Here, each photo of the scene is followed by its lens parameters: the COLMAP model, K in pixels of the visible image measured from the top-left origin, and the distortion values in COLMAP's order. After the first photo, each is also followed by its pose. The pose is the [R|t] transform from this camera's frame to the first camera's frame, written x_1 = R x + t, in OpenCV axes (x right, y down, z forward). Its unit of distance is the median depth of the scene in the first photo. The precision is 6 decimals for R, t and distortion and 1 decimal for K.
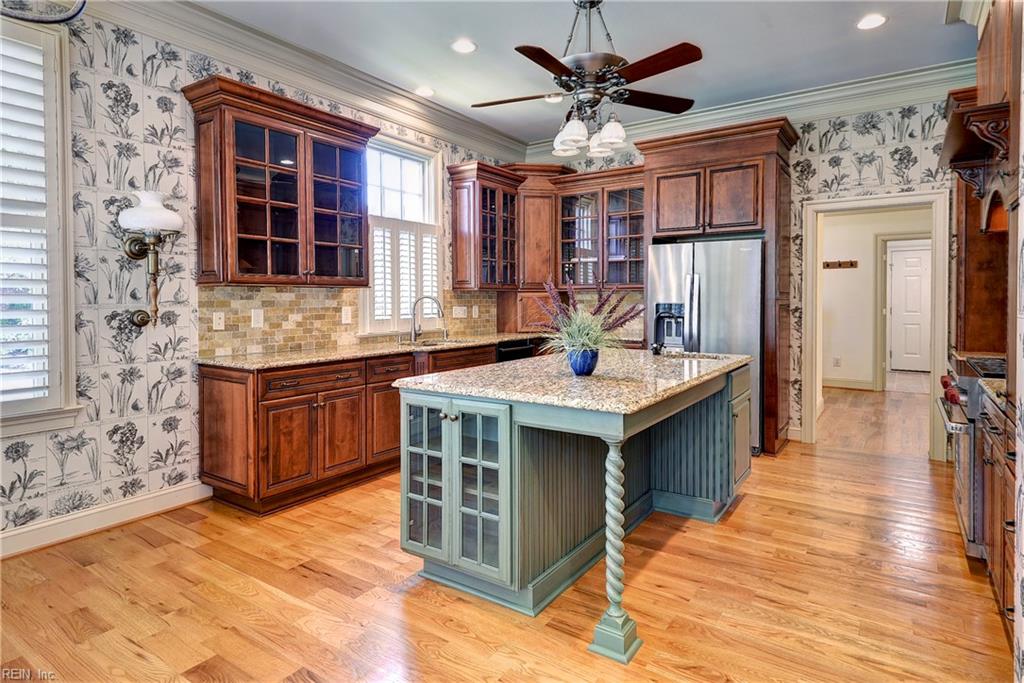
lens RADIAL K [[564.0, 0, 512.2], [0, 564.0, 314.1], [0, 0, 1]] dist [0.000297, 0.000024]
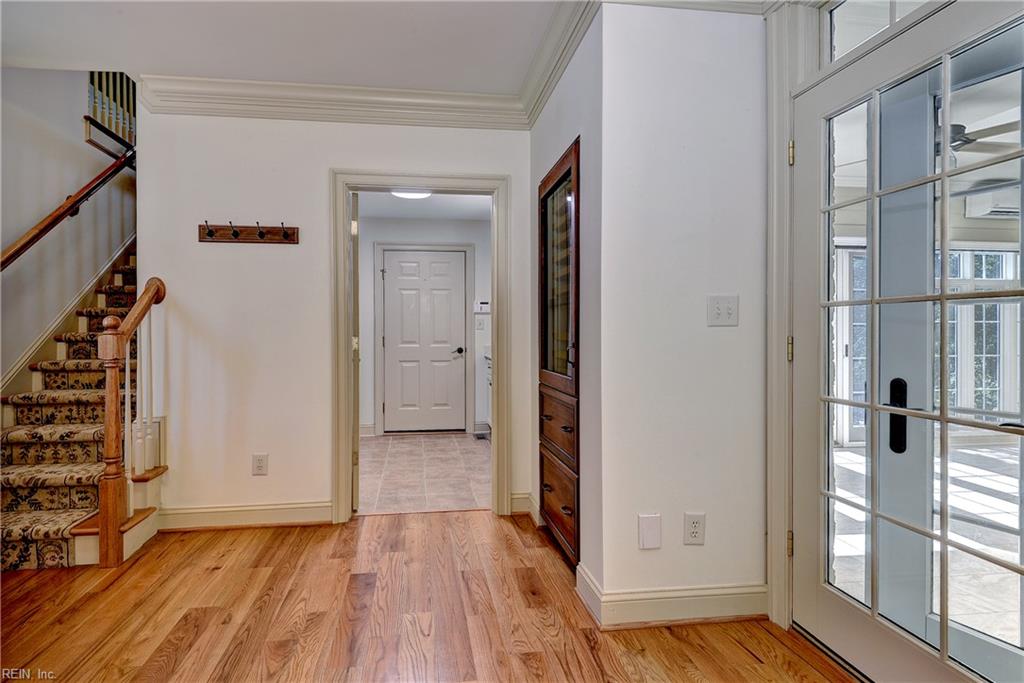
lens RADIAL K [[479.5, 0, 521.3], [0, 479.5, 338.7], [0, 0, 1]] dist [0.016178, -0.000185]
pose [[0.679086, -0.001601, 0.734057, 0.455434], [0.012741, 0.999873, -0.009606, -0.002365], [-0.733949, 0.015877, 0.679020, 0.620960]]
